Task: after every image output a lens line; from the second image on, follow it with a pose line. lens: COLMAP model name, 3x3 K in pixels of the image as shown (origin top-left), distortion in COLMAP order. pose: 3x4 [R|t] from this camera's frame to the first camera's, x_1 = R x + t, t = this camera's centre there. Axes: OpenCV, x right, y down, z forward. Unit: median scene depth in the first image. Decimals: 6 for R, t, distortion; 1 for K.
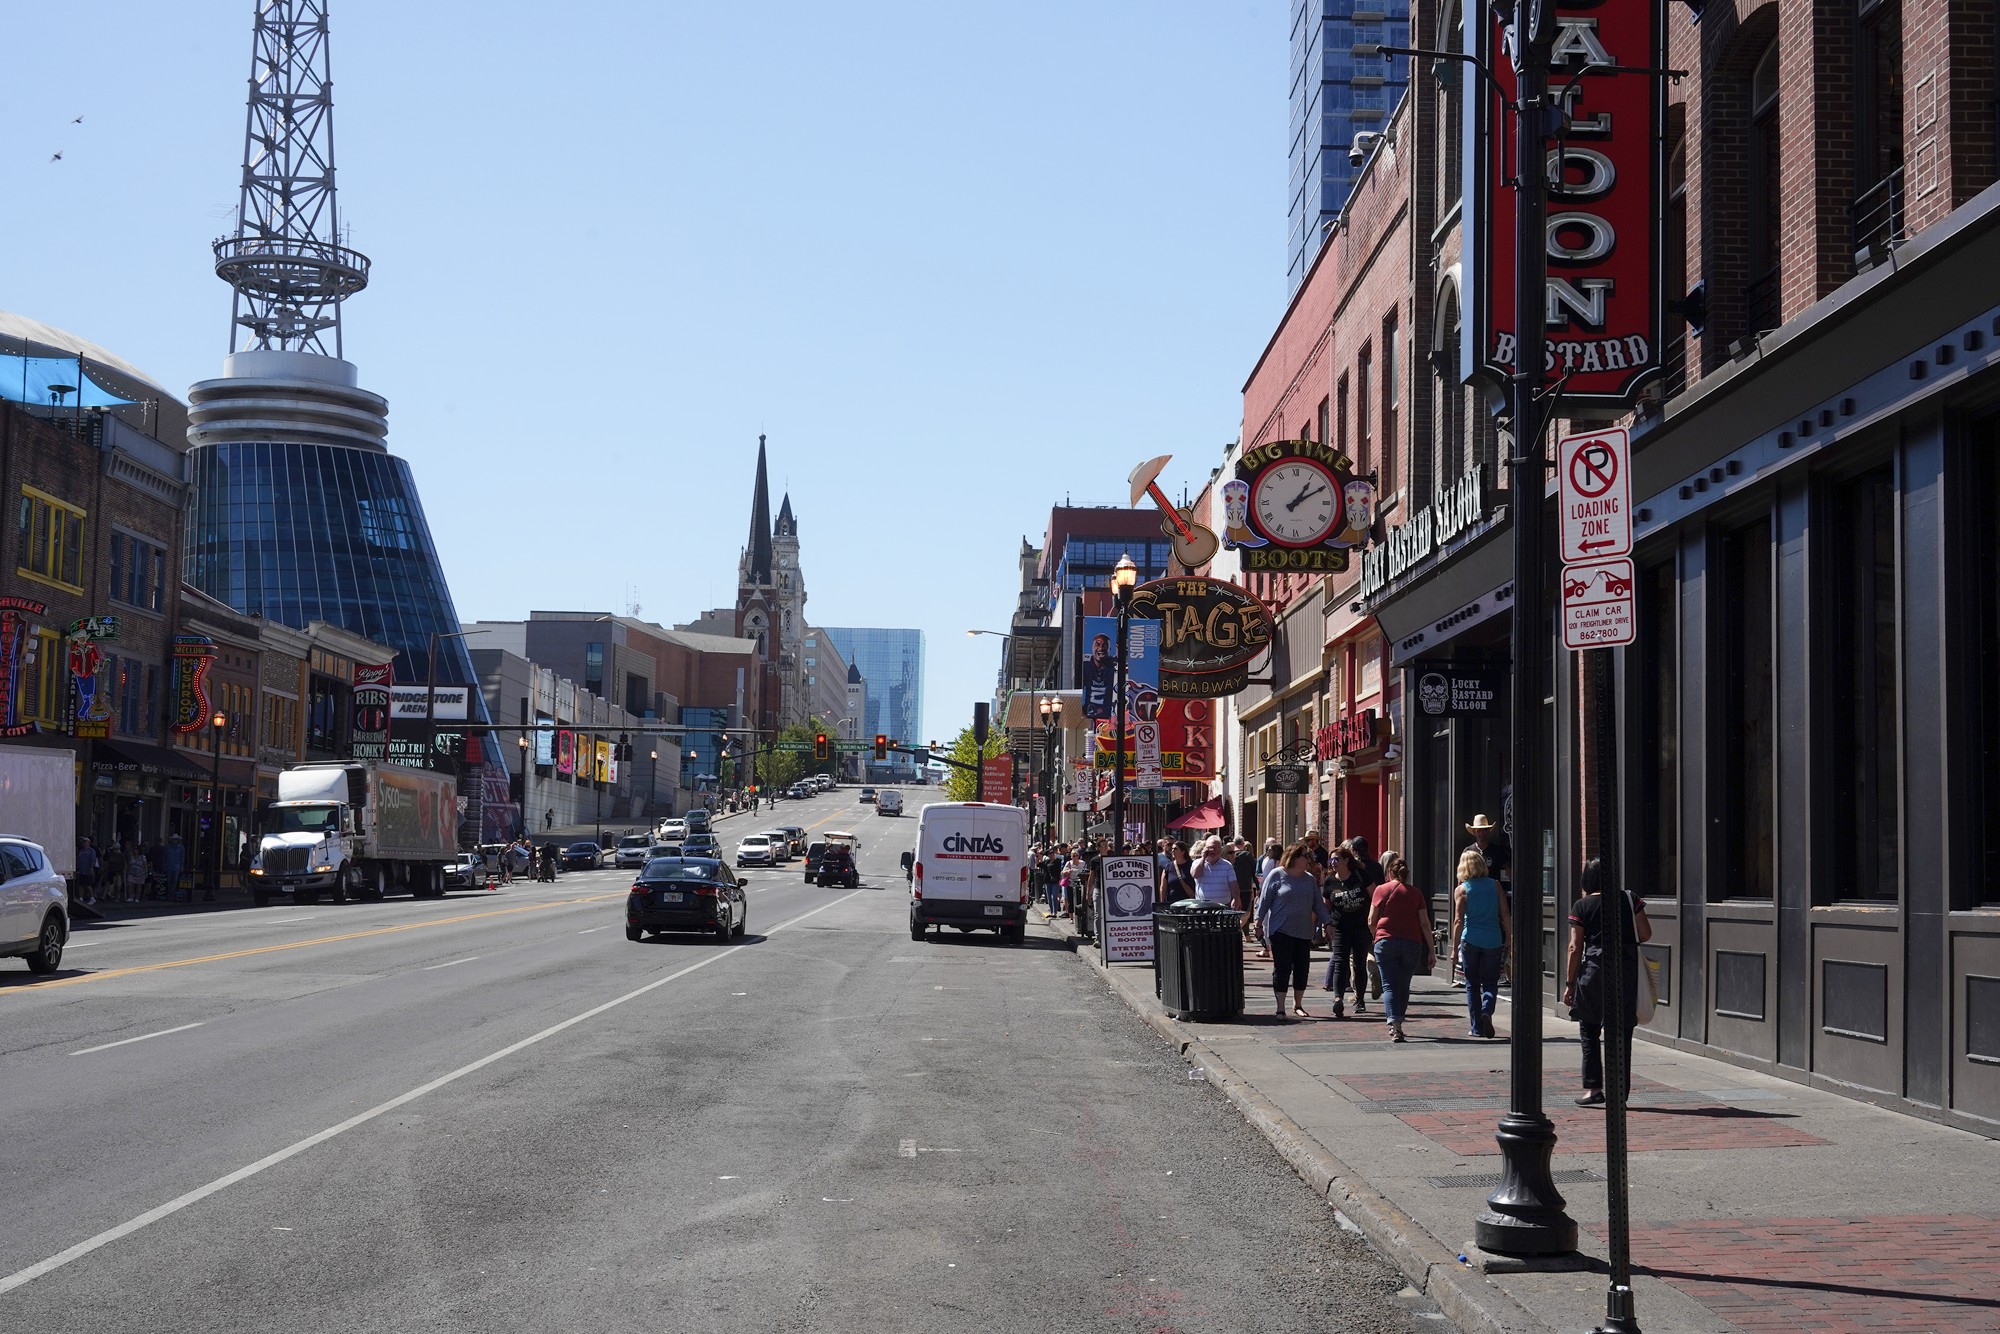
lens RADIAL K [[2334.7, 0, 999.2], [0, 2334.7, 669.0], [0, 0, 1]] dist [0.009012, 0.000000]
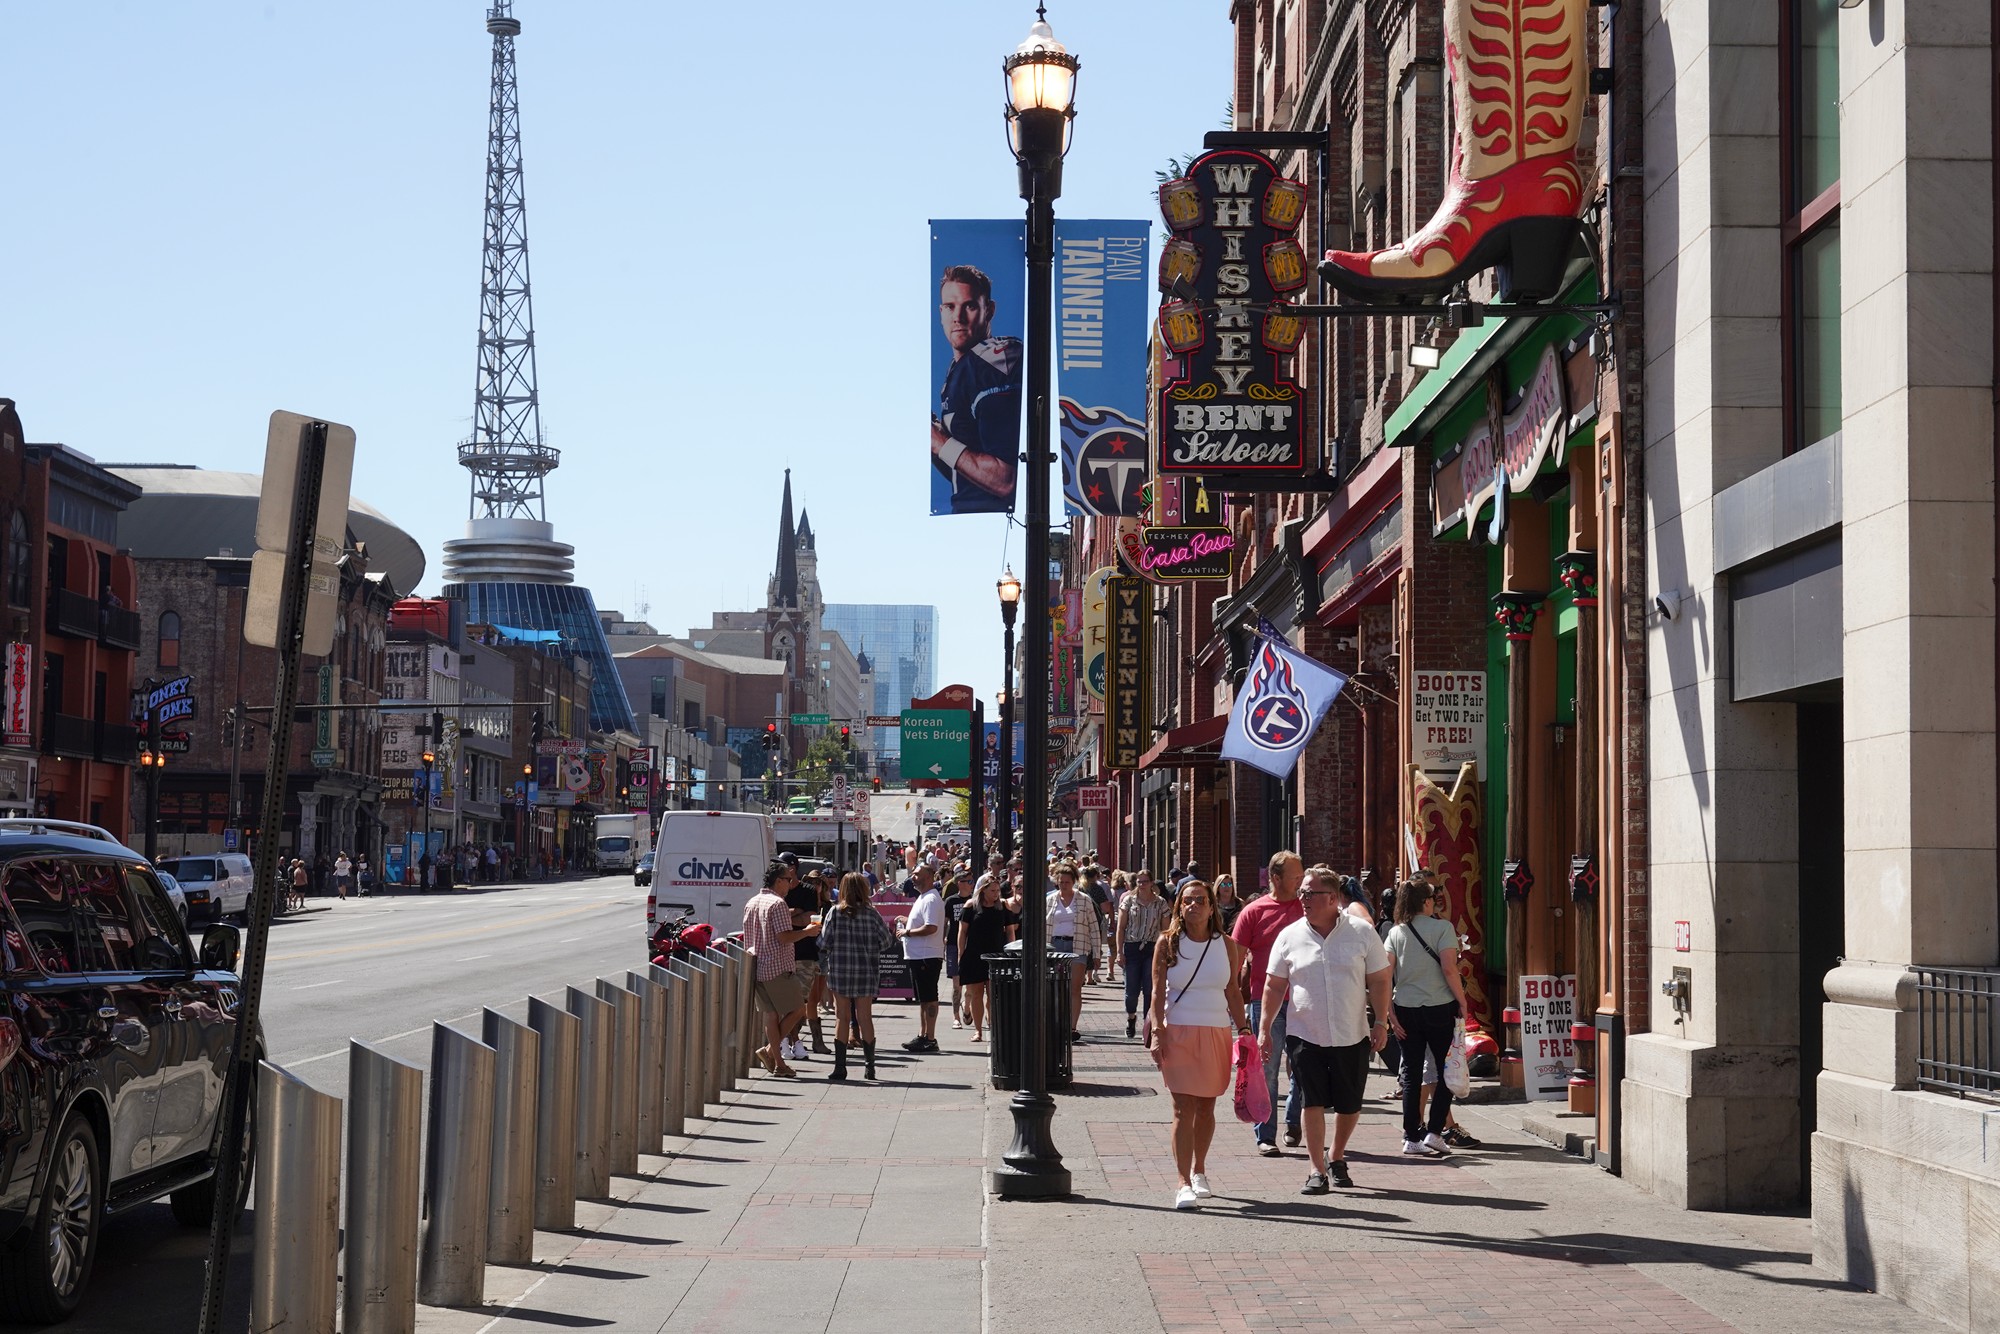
lens RADIAL K [[3115.6, 0, 1004.4], [0, 3115.6, 667.2], [0, 0, 1]] dist [-0.021797, 0.000000]
pose [[0.999908, -0.008409, -0.010666, 0.016358], [0.008598, 0.999805, 0.017780, -0.039486], [0.010515, -0.017870, 0.999785, -0.529156]]
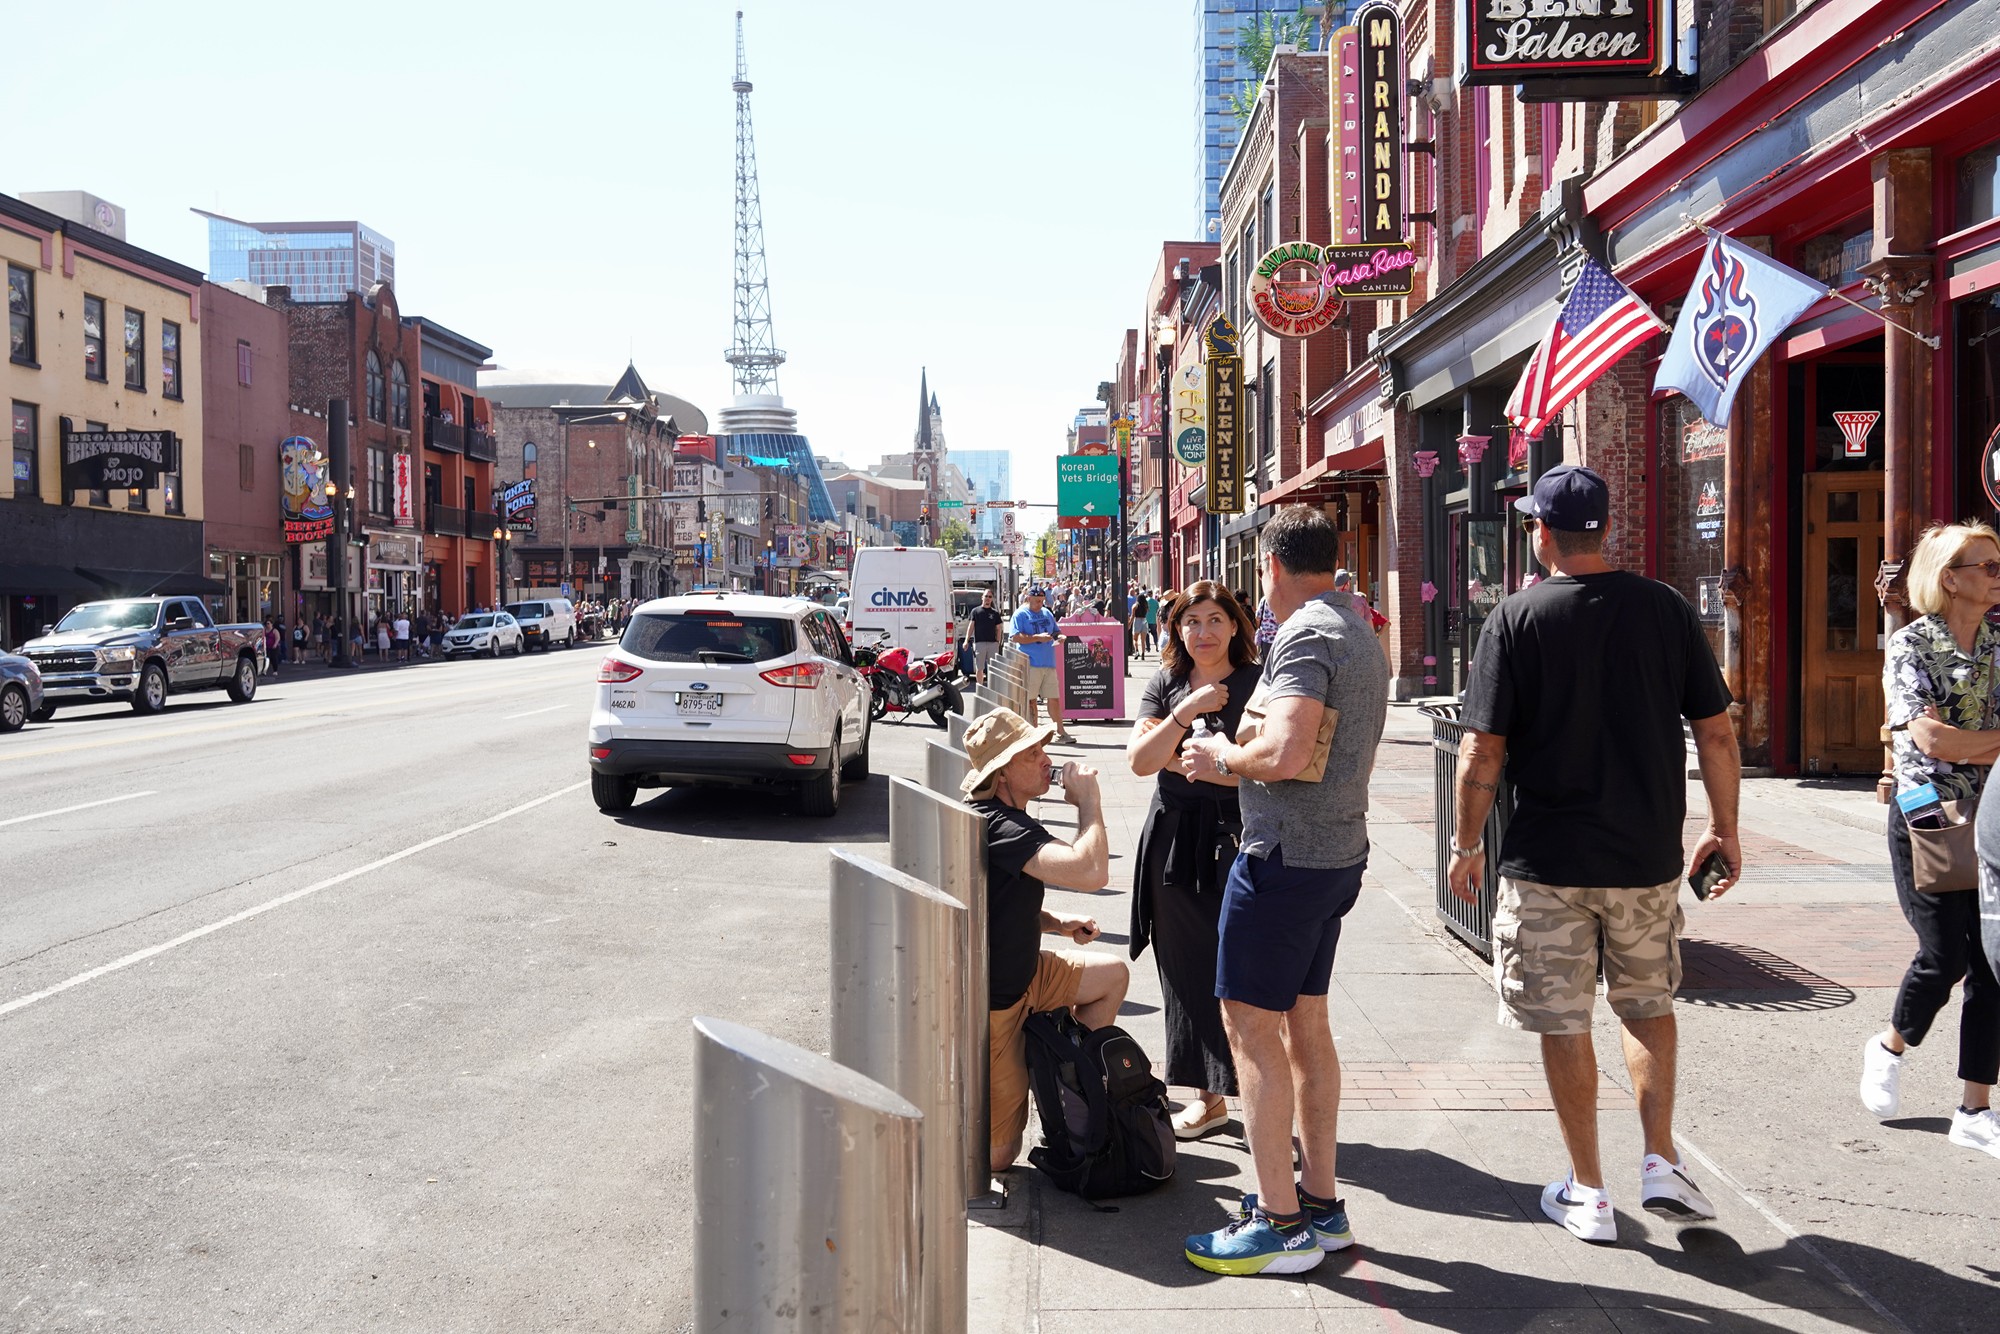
lens RADIAL K [[1766.5, 0, 993.8], [0, 1766.5, 670.4], [0, 0, 1]] dist [-0.012600, 0.018517]
pose [[0.998686, -0.026686, -0.043741, 0.007962], [0.031748, 0.992332, 0.119450, -0.033243], [0.040218, -0.120682, 0.991876, -0.460633]]
